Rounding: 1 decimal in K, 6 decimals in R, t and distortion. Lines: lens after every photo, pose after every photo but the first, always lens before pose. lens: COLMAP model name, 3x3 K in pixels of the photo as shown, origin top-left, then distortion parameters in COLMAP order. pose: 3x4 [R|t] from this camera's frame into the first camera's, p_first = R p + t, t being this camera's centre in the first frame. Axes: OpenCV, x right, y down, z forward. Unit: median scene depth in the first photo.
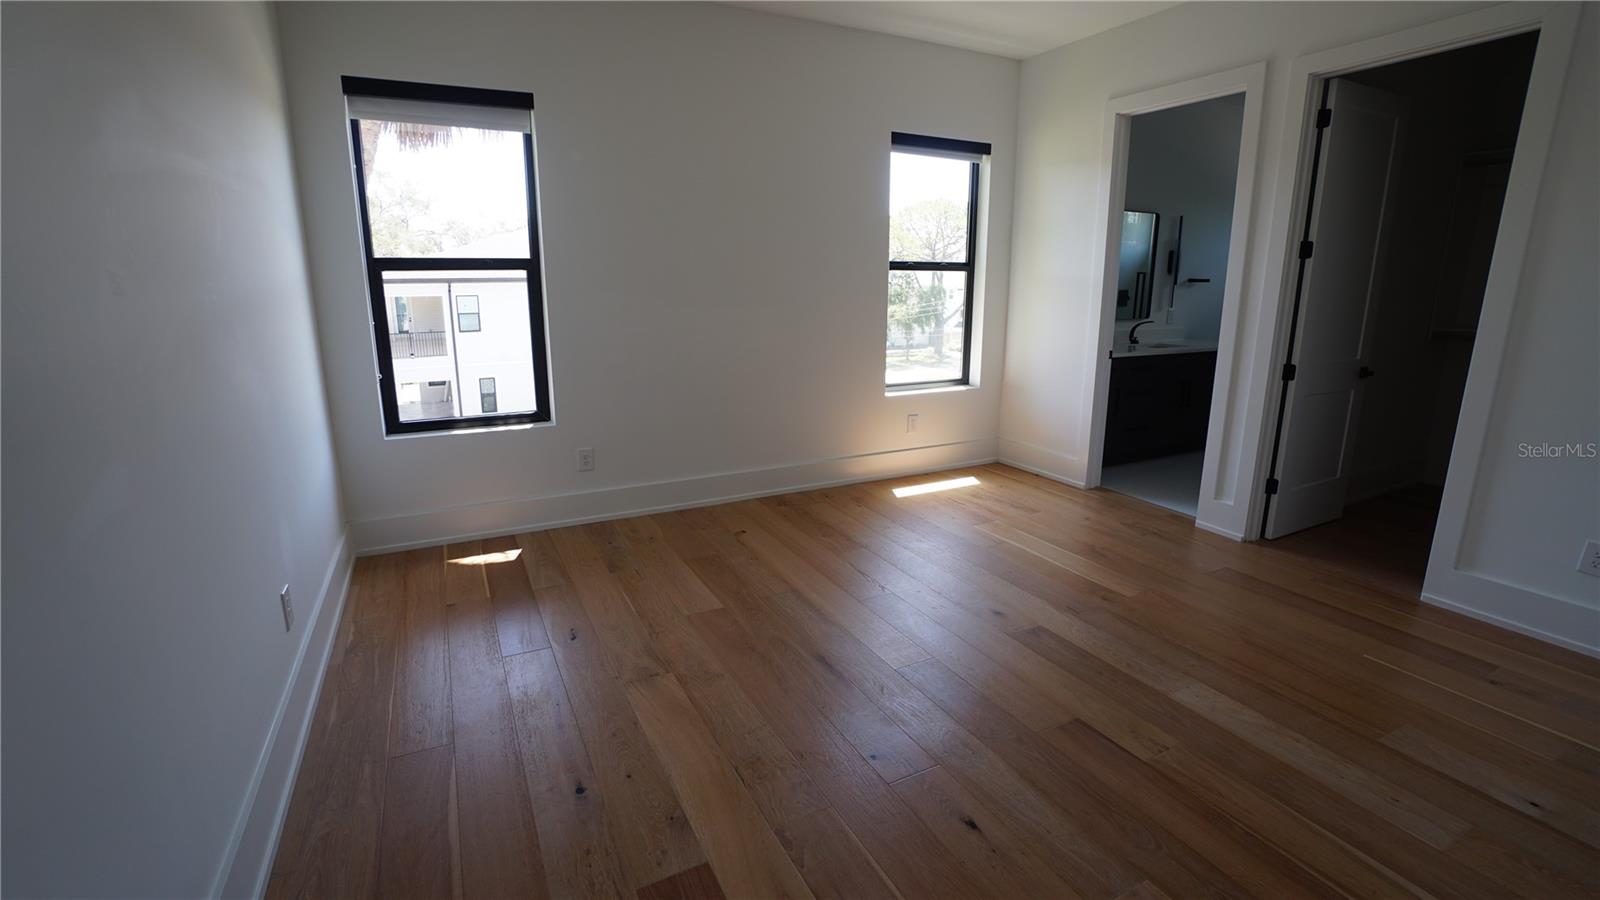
lens RADIAL K [[713.1, 0, 811.0], [0, 713.1, 438.4], [0, 0, 1]] dist [-0.015413, 0.001706]
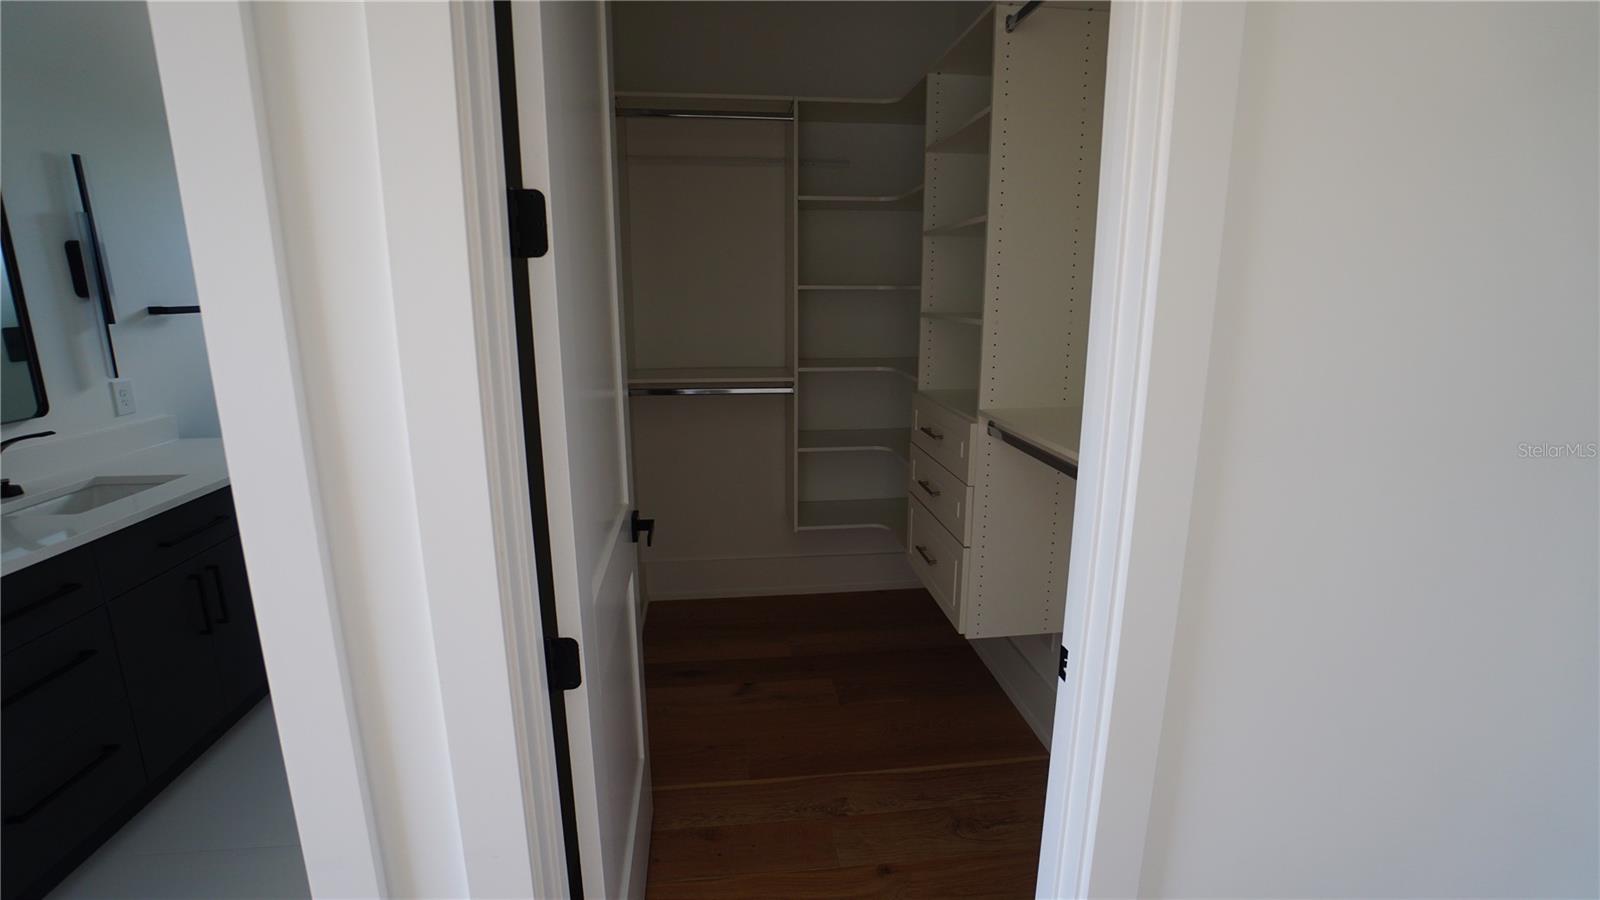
lens RADIAL K [[713.1, 0, 804.9], [0, 713.1, 455.4], [0, 0, 1]] dist [-0.015413, 0.001706]
pose [[0.390459, -0.205417, 0.897410, 0.286868], [0.199479, 0.970509, 0.135357, -0.116171], [-0.898749, 0.126163, 0.419920, 0.472245]]
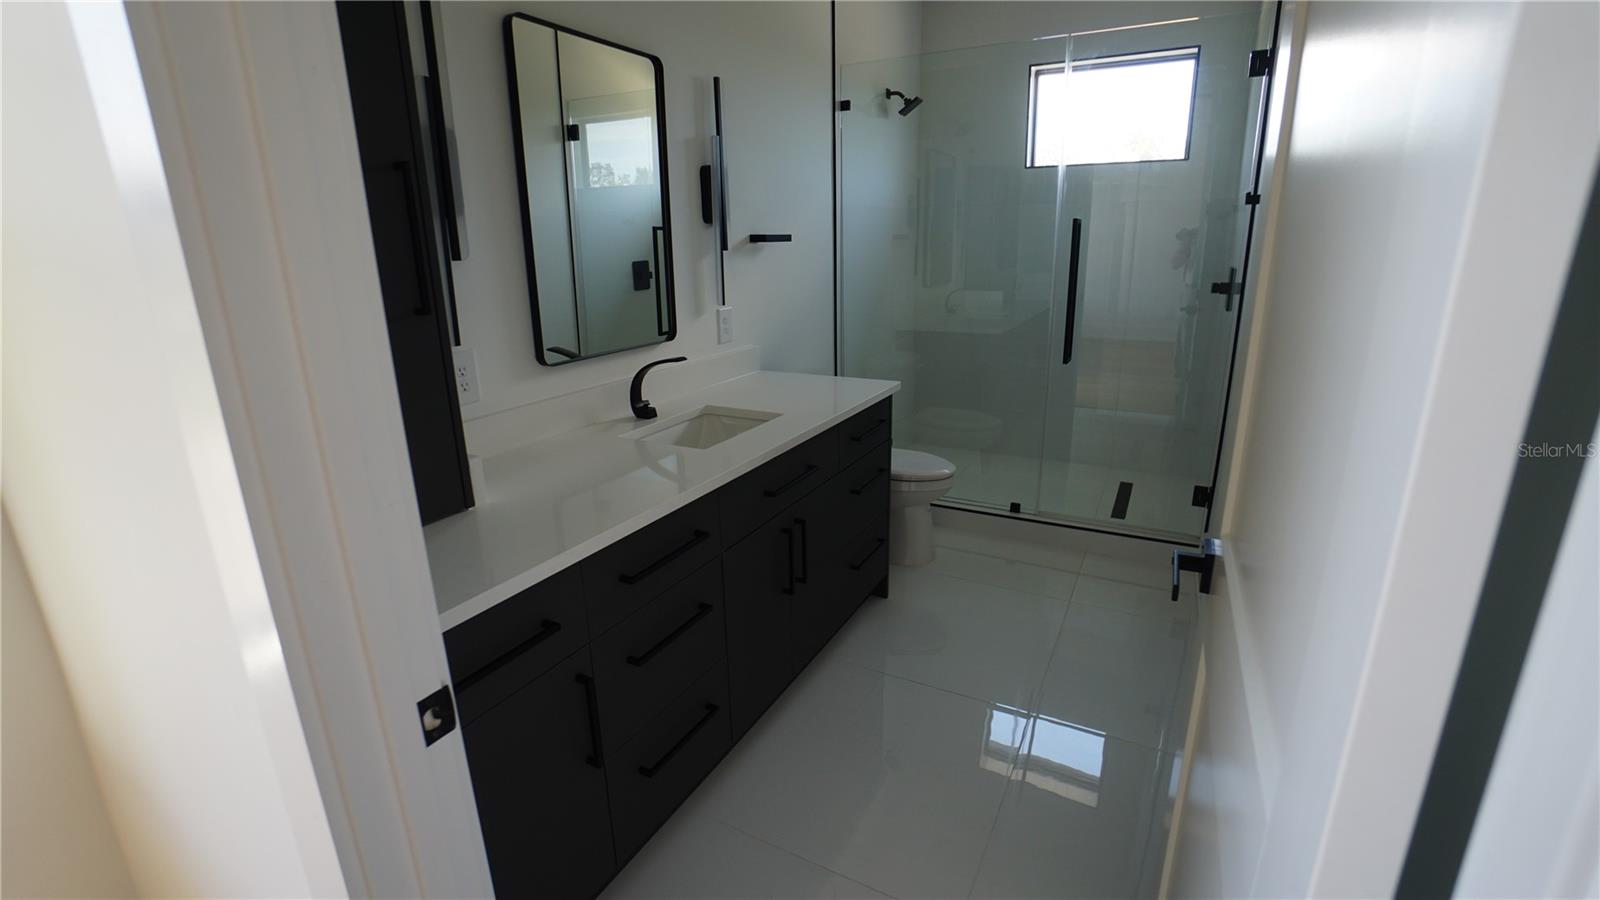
lens RADIAL K [[713.1, 0, 795.0], [0, 713.1, 443.3], [0, 0, 1]] dist [-0.015413, 0.001706]
pose [[0.839182, -0.161648, 0.519272, 0.314085], [0.134744, 0.986835, 0.089443, -0.137075], [-0.526894, -0.005091, 0.849916, 0.625587]]
